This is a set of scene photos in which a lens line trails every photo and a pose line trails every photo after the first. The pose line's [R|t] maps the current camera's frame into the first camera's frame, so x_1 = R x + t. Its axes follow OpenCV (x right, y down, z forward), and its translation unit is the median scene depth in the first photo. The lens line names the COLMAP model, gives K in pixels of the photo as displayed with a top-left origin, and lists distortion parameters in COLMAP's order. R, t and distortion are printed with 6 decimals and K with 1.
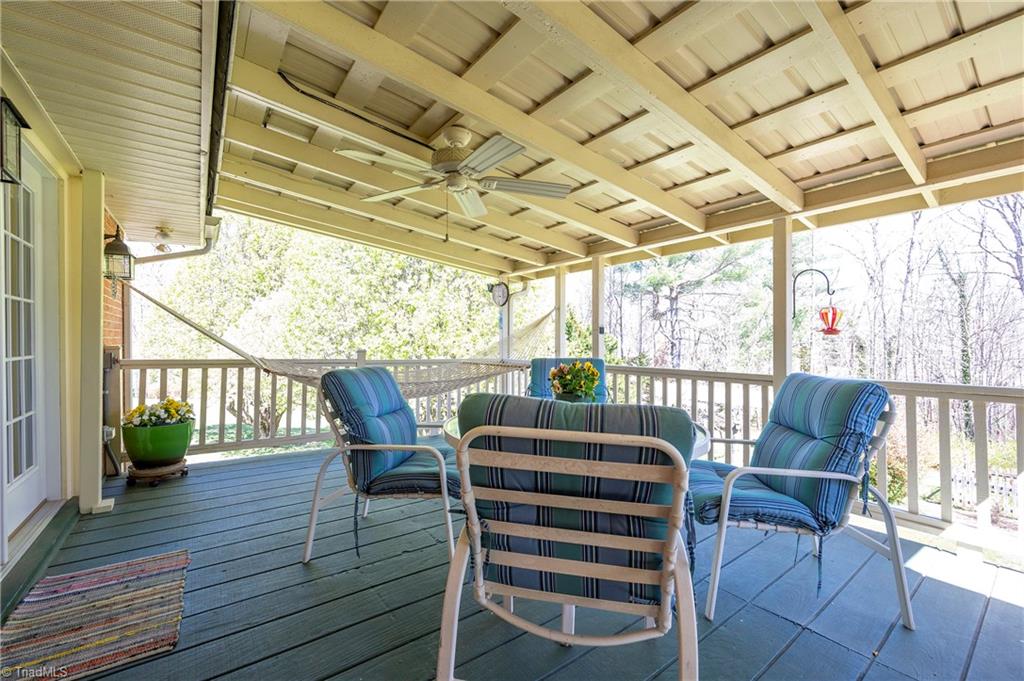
lens RADIAL K [[415.2, 0, 508.3], [0, 415.2, 345.8], [0, 0, 1]] dist [0.000844, 0.000014]
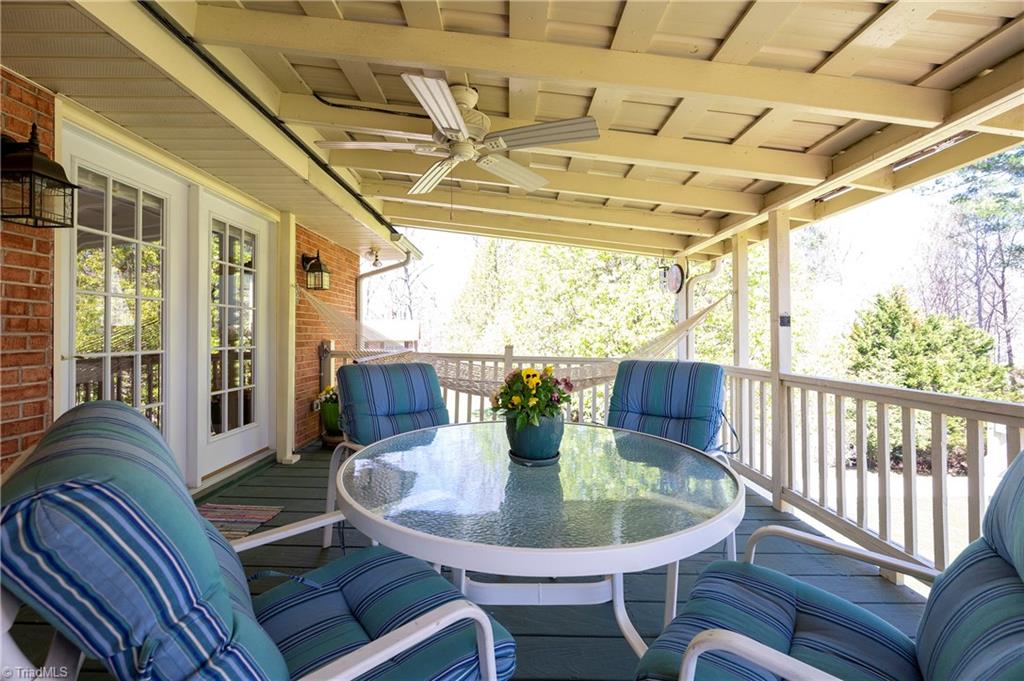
lens RADIAL K [[419.6, 0, 509.7], [0, 419.6, 332.8], [0, 0, 1]] dist [-0.001267, -0.000253]
pose [[0.807584, -0.004645, -0.589734, 0.306470], [-0.009019, 0.999755, -0.020225, -0.001939], [0.589684, 0.021652, 0.807344, 0.244073]]
